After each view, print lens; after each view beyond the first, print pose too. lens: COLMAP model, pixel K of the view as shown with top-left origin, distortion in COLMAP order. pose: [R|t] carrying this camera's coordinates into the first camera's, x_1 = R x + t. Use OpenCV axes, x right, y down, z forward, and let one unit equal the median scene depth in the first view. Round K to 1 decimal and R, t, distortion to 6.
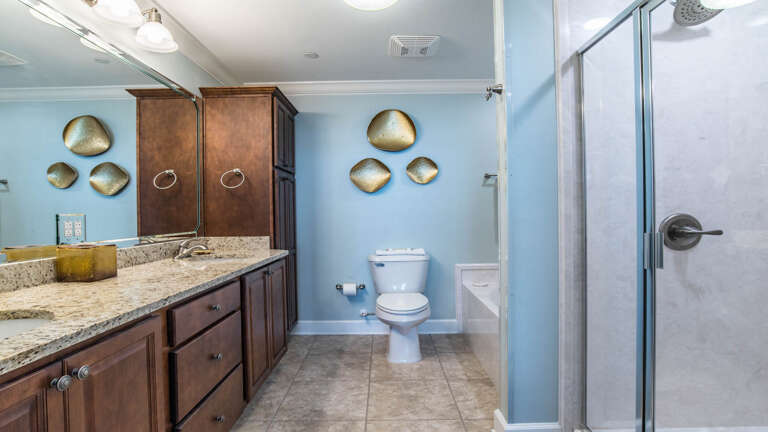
lens RADIAL K [[407.9, 0, 383.4], [0, 407.9, 213.6], [0, 0, 1]] dist [-0.063766, 0.028169]
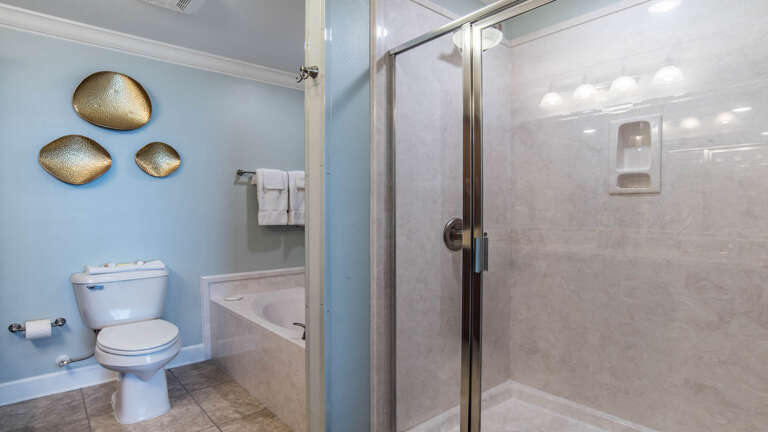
lens RADIAL K [[407.9, 0, 383.4], [0, 407.9, 213.6], [0, 0, 1]] dist [-0.063766, 0.028169]
pose [[0.742257, 0.008026, 0.670067, -0.101344], [-0.007707, 0.999964, -0.003440, -0.004261], [-0.670071, -0.002611, 0.742293, 0.156217]]
